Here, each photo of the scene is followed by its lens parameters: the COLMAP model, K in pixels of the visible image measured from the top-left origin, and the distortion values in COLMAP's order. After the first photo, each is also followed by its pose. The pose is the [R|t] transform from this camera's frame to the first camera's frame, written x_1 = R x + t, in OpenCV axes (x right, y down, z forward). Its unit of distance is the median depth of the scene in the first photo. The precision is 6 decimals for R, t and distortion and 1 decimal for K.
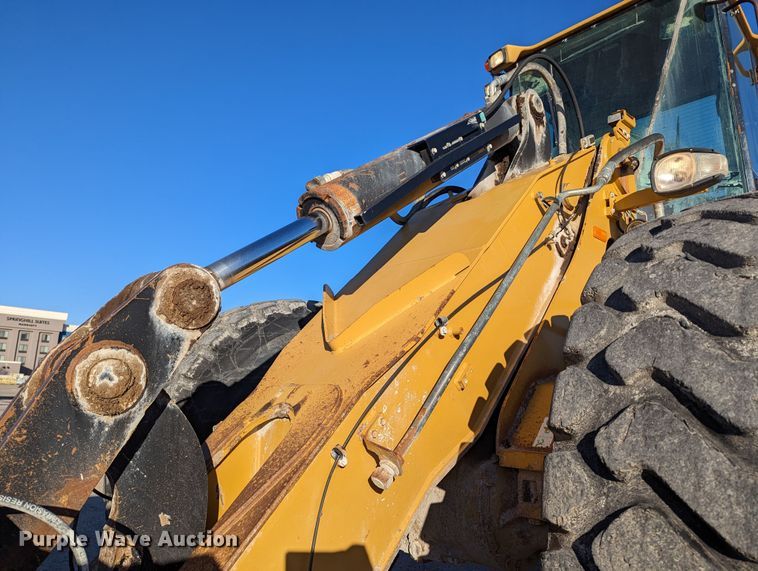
lens RADIAL K [[529.0, 0, 379.0], [0, 529.0, 285.5], [0, 0, 1]] dist [0.019959, -0.001689]
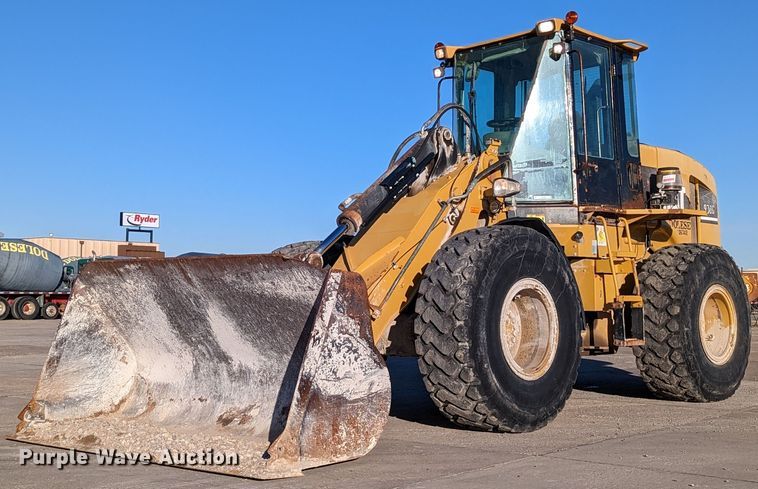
lens RADIAL K [[1149.2, 0, 379.0], [0, 1149.2, 244.5], [0, 0, 1]] dist [0.009818, 0.010144]
pose [[0.997513, -0.034908, 0.061225, -0.240141], [0.026534, 0.990812, 0.132620, -0.613232], [-0.065292, -0.130666, 0.989274, -3.647056]]
